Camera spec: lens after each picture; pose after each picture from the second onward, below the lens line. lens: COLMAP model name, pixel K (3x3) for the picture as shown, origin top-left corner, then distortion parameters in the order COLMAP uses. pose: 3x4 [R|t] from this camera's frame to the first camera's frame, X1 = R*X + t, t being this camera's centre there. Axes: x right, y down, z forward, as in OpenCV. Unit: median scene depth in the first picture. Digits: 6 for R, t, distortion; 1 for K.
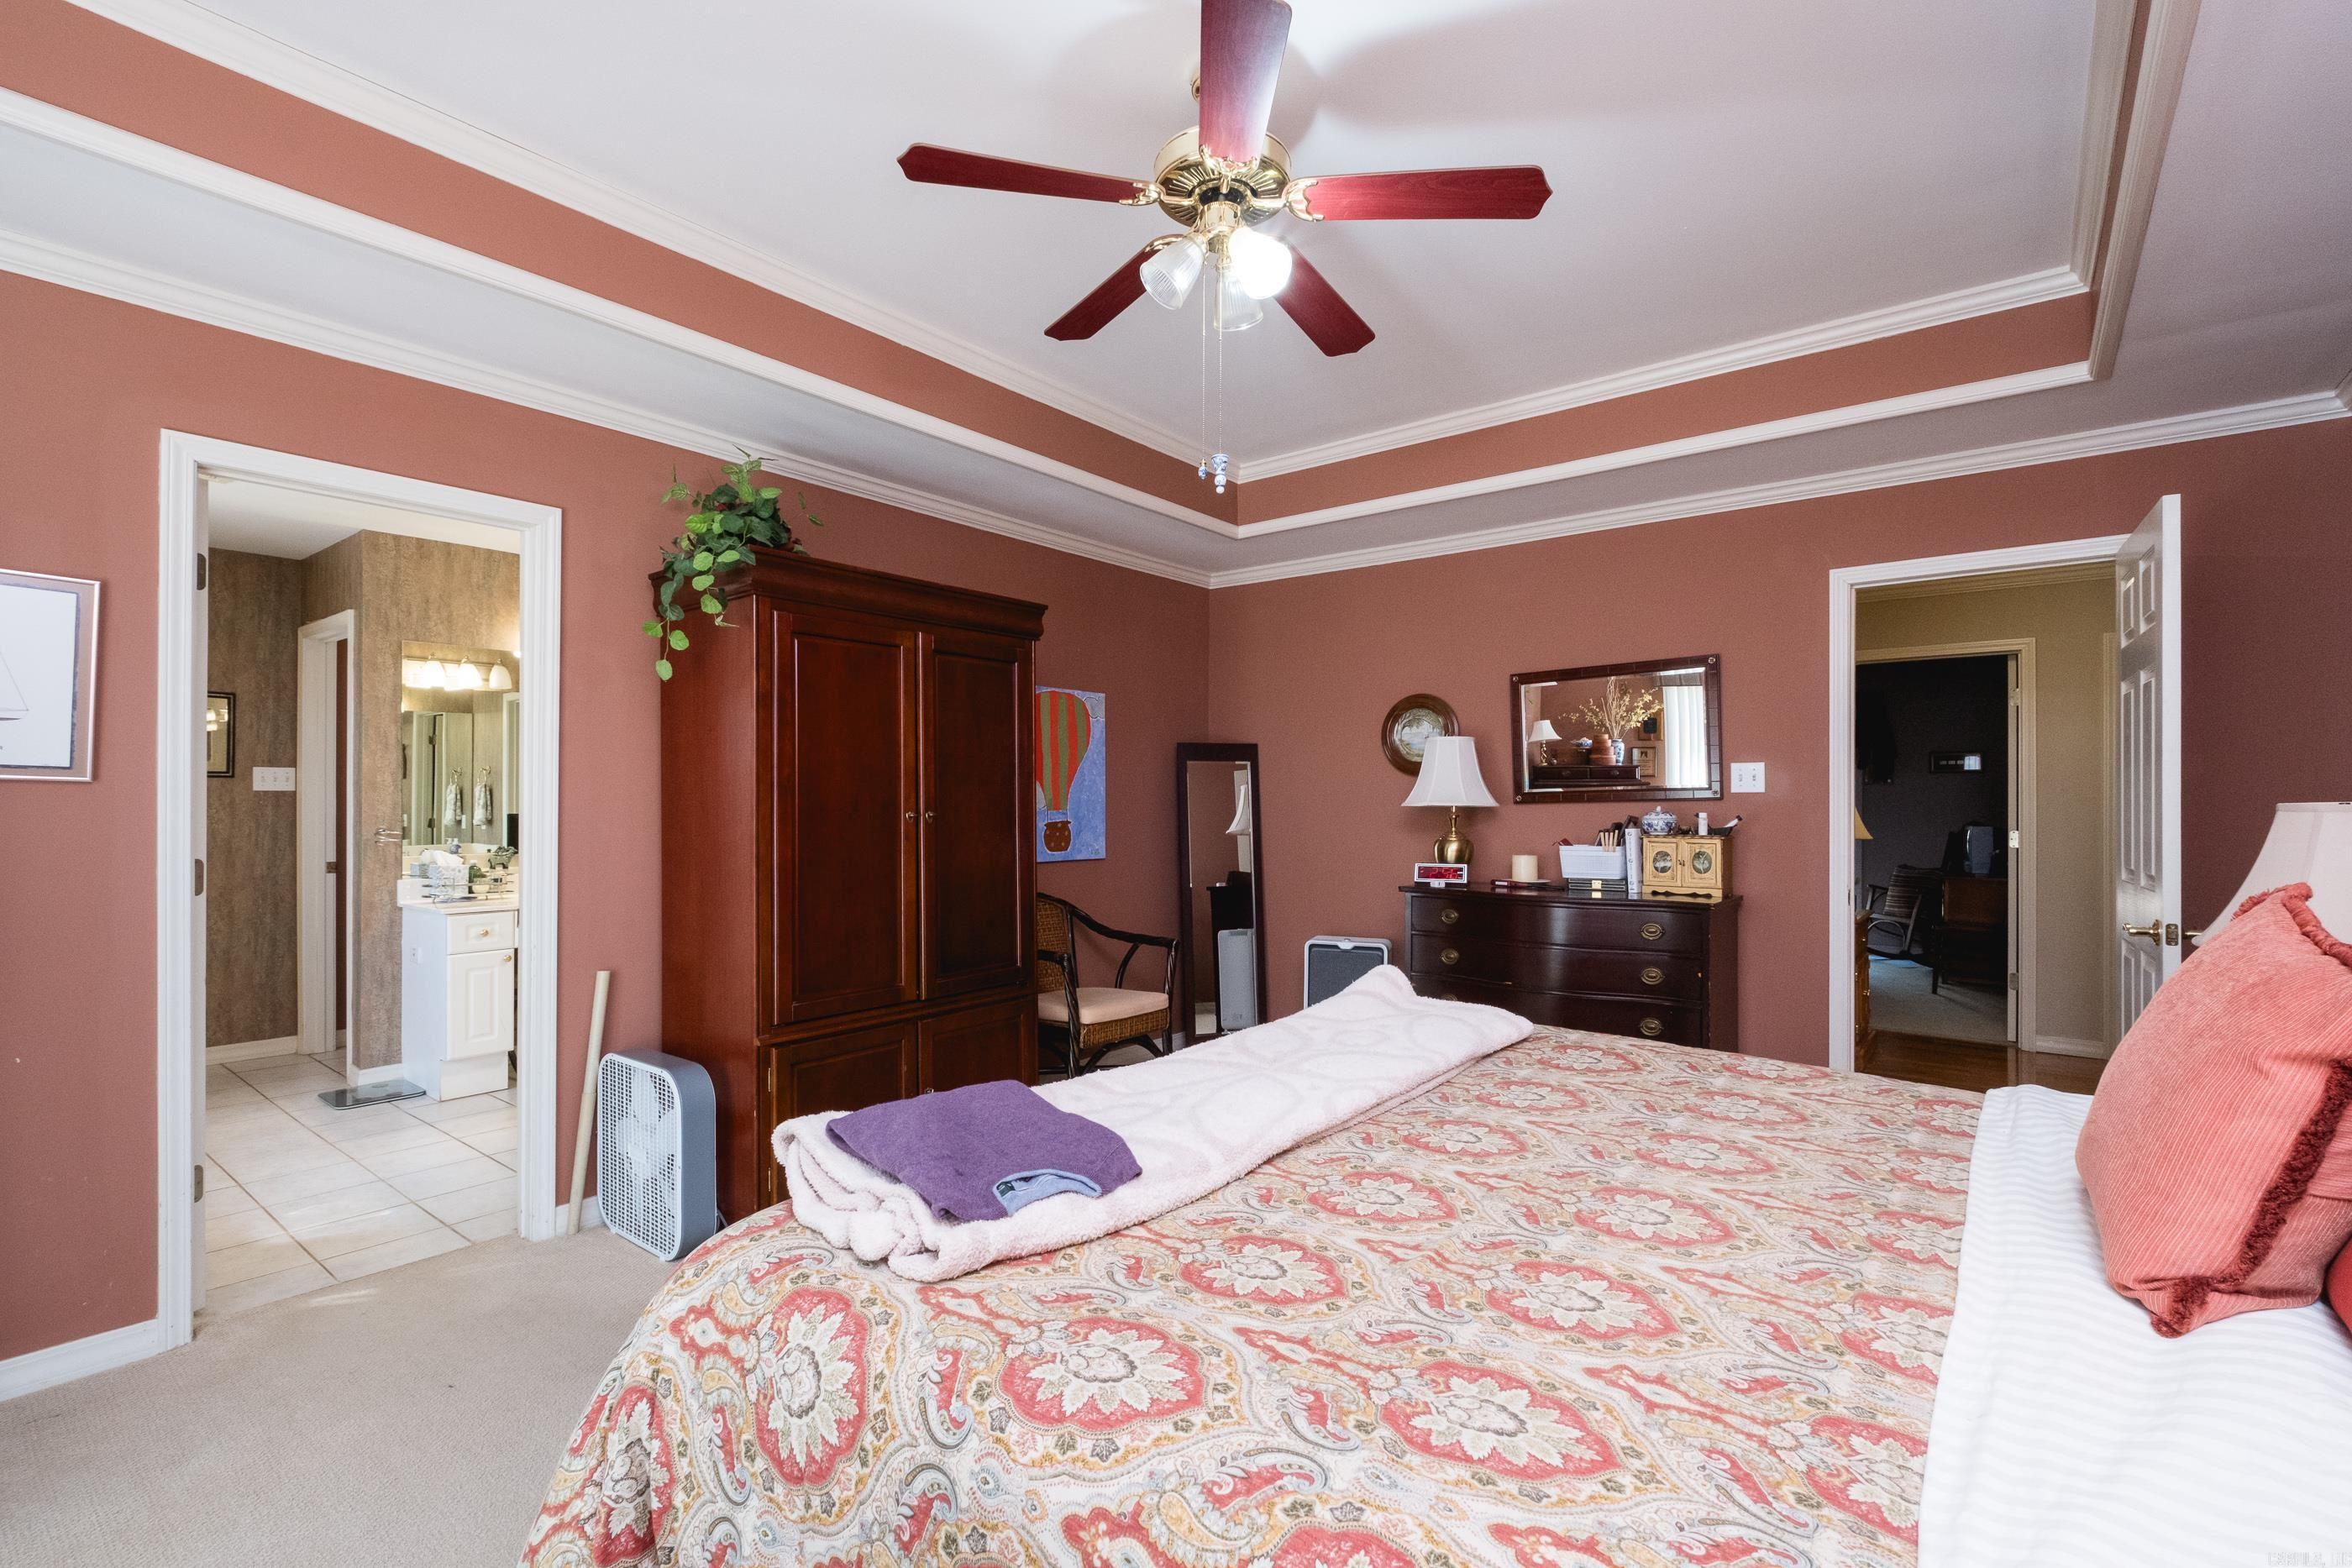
lens RADIAL K [[1051.8, 0, 1180.2], [0, 1051.8, 799.8], [0, 0, 1]] dist [-0.001709, -0.002405]
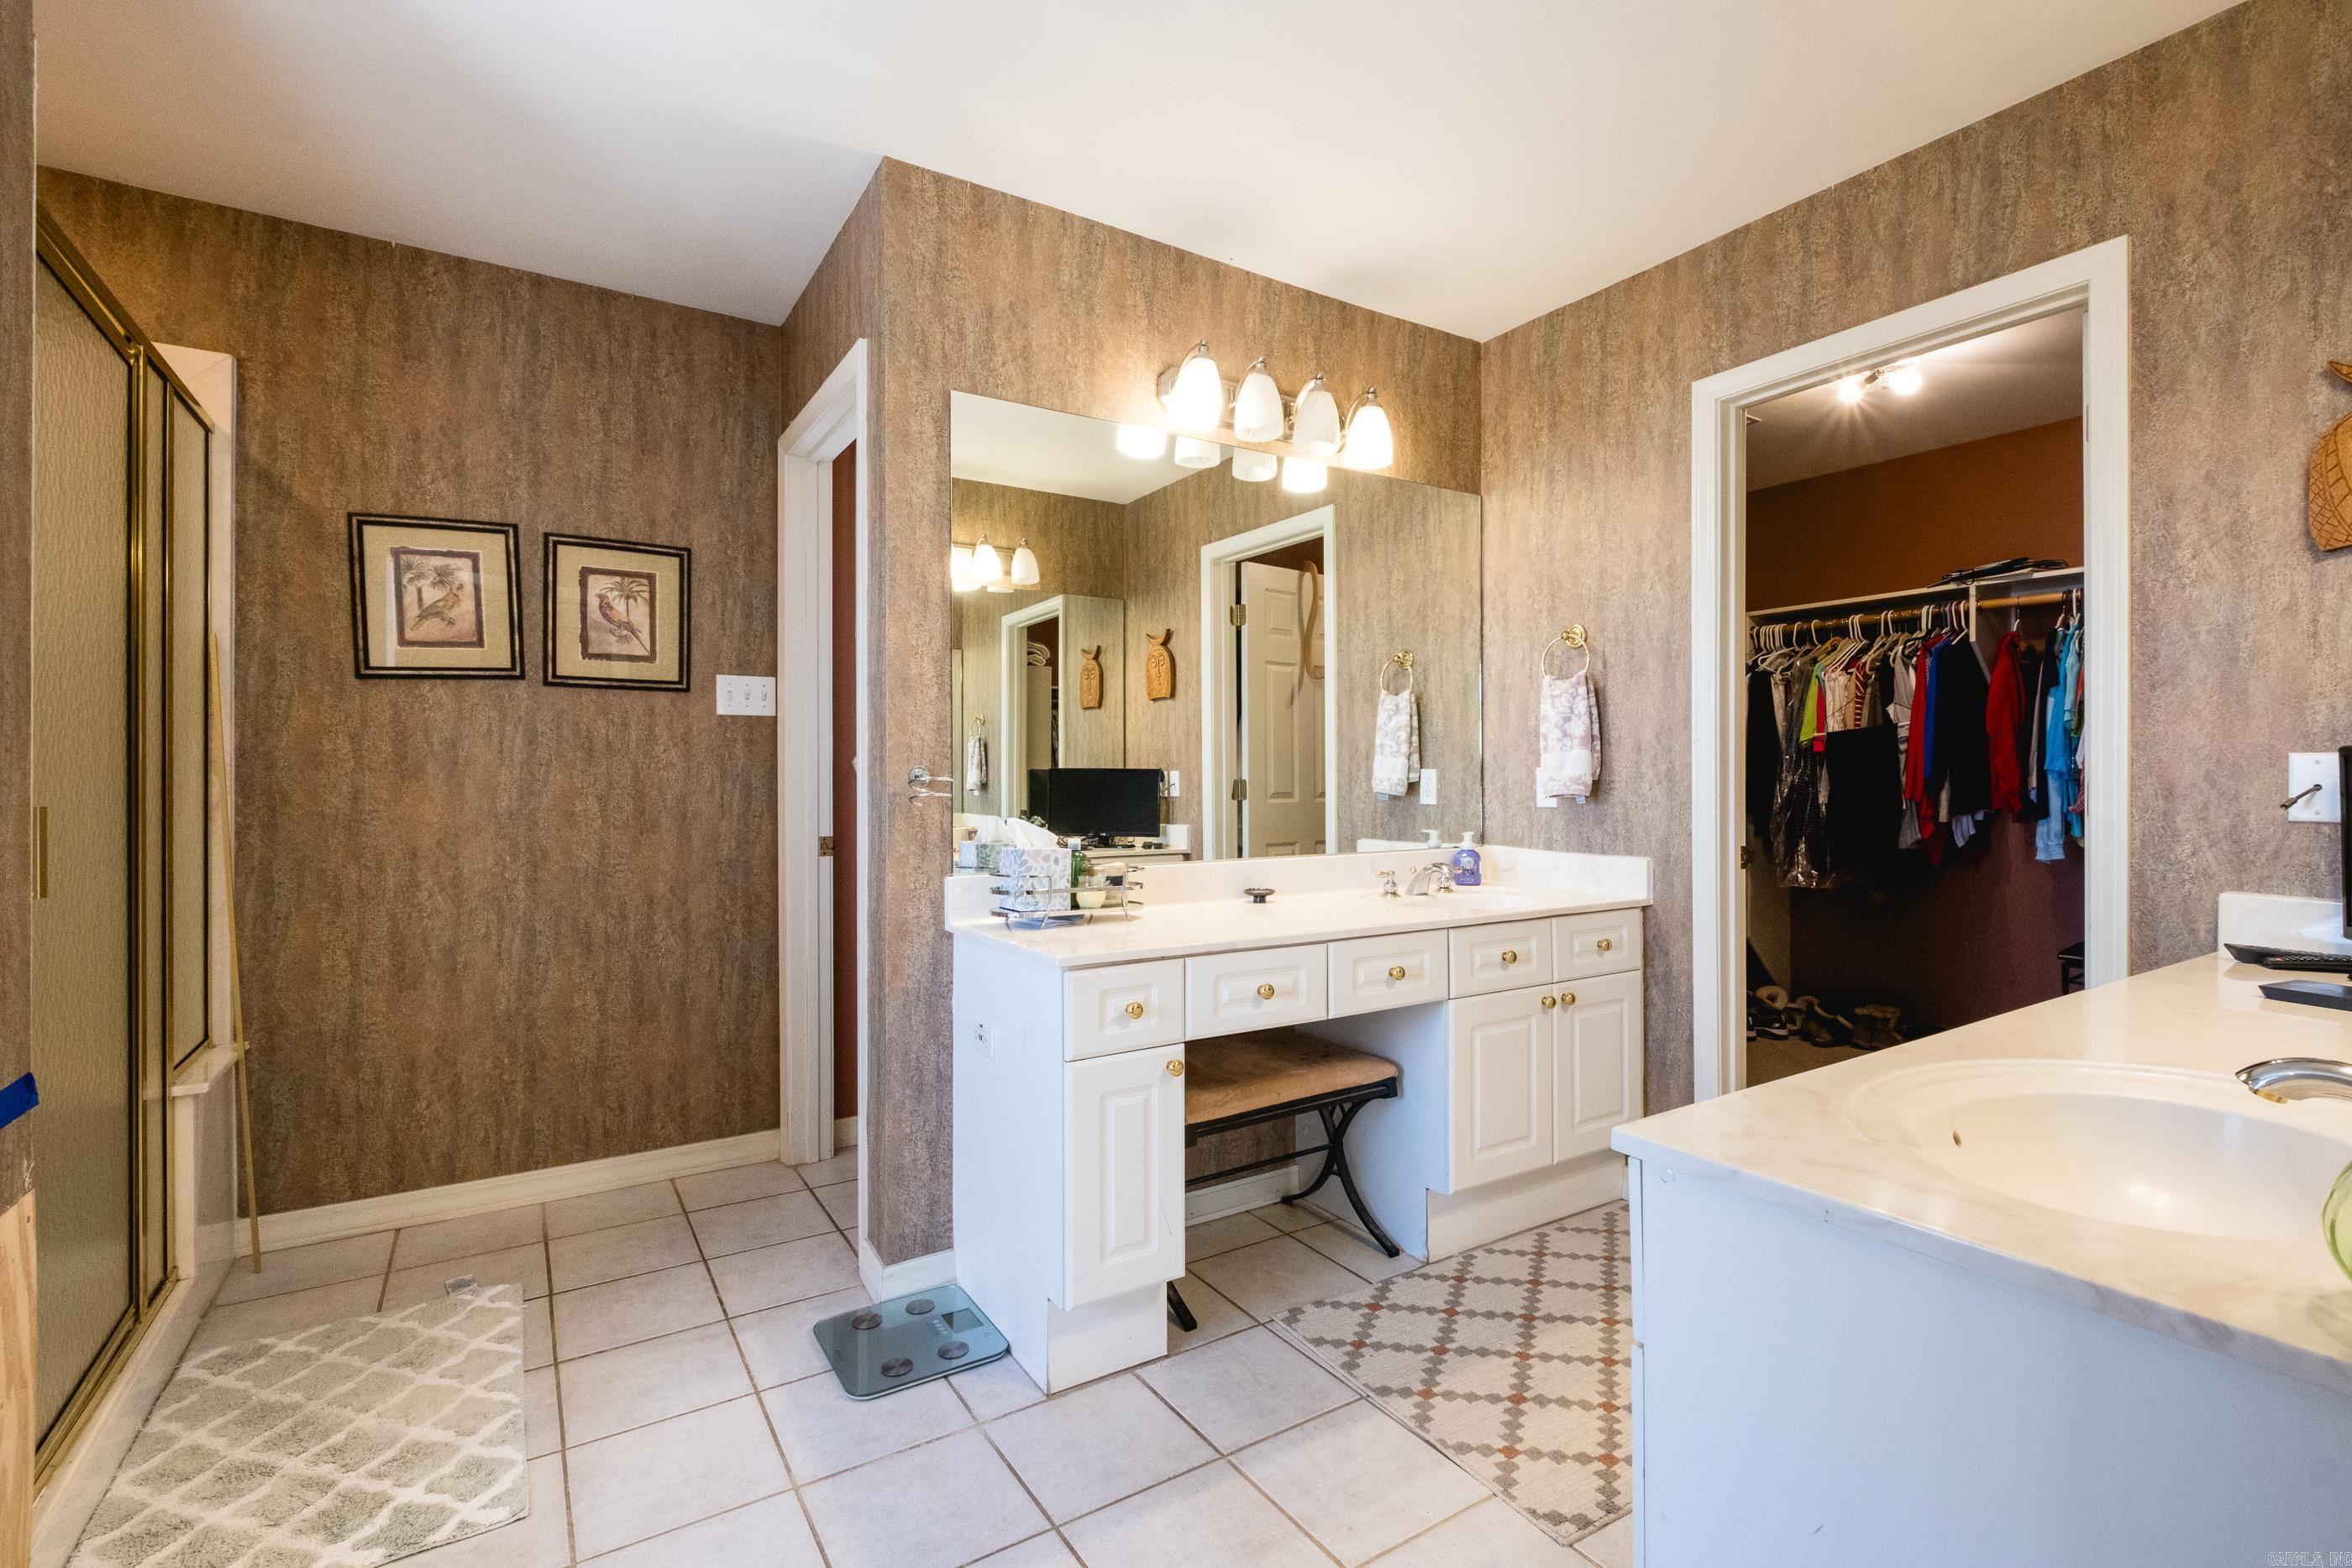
lens RADIAL K [[1051.8, 0, 1175.0], [0, 1051.8, 783.9], [0, 0, 1]] dist [-0.001709, -0.002405]
pose [[0.941826, -0.001850, -0.336094, -0.468692], [0.003254, 0.999988, 0.003615, 0.030790], [0.336084, -0.004499, 0.941821, 0.561332]]
